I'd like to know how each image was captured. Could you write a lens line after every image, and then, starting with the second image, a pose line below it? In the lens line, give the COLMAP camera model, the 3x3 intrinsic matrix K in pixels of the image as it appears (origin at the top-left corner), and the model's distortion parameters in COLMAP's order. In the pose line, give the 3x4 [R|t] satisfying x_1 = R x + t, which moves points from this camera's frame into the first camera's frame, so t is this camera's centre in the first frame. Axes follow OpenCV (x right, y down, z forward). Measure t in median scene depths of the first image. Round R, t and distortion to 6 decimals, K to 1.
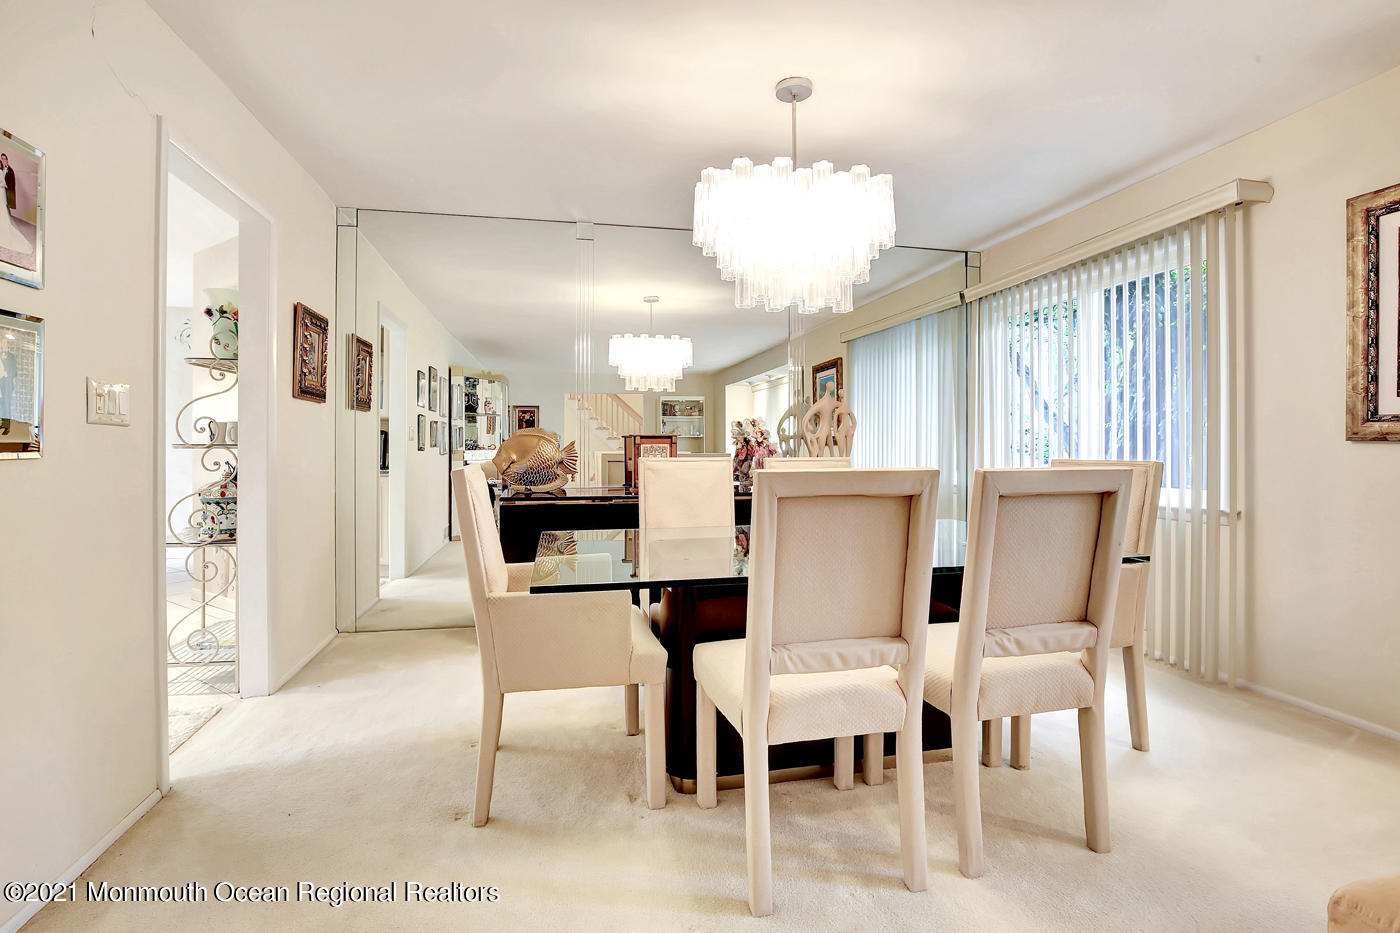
lens RADIAL K [[644.1, 0, 703.2], [0, 644.1, 446.4], [0, 0, 1]] dist [-0.053418, 0.012738]
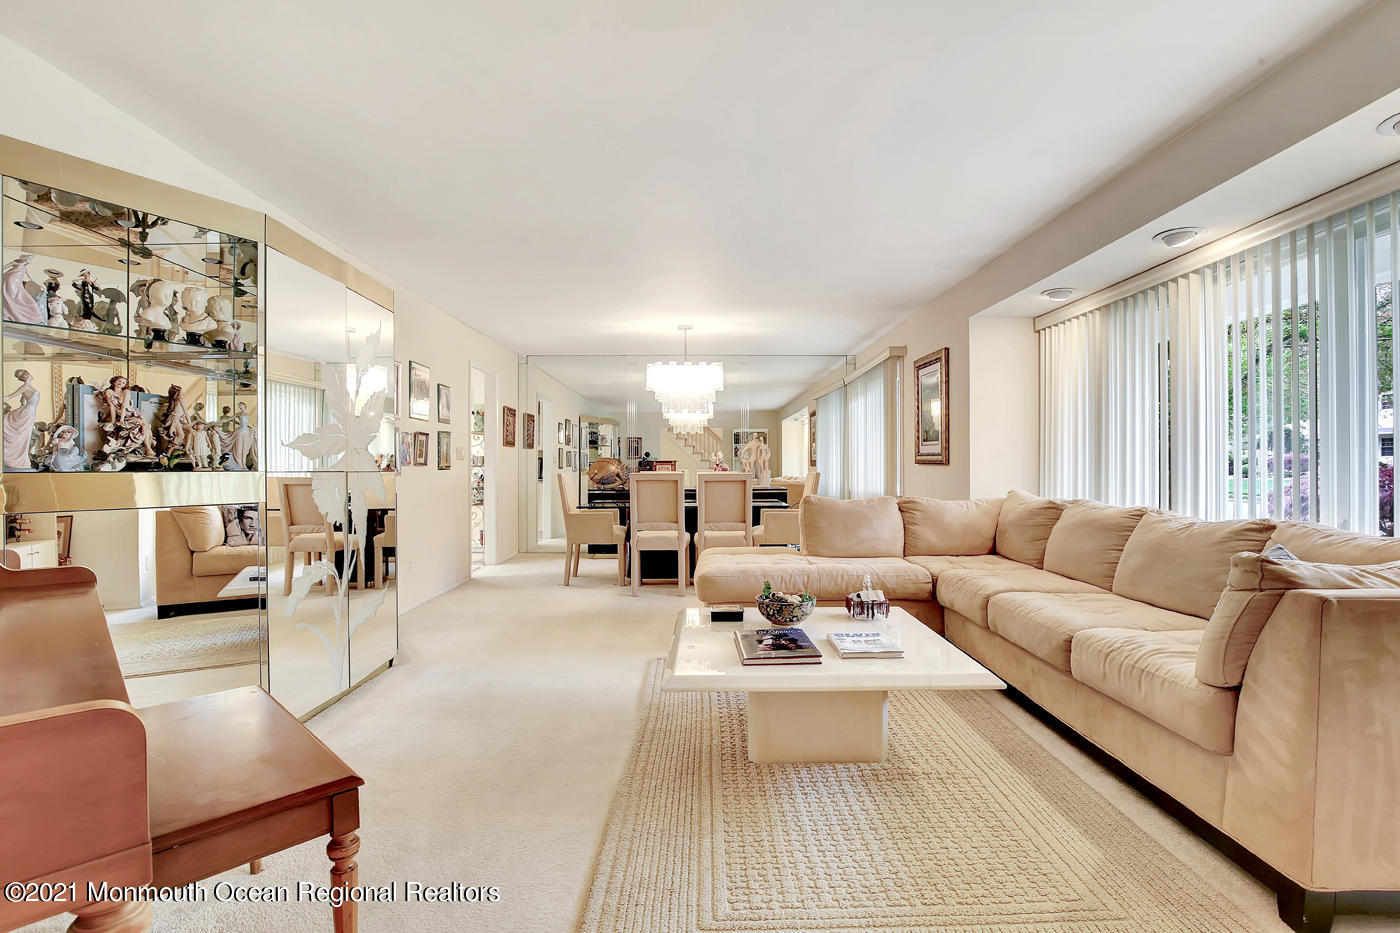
lens RADIAL K [[661.6, 0, 699.6], [0, 661.6, 462.0], [0, 0, 1]] dist [-0.031687, 0.000207]
pose [[0.972854, -0.001398, -0.231414, 0.486755], [-0.000167, 0.999977, -0.006740, -0.000172], [0.231418, 0.006596, 0.972832, -0.941194]]
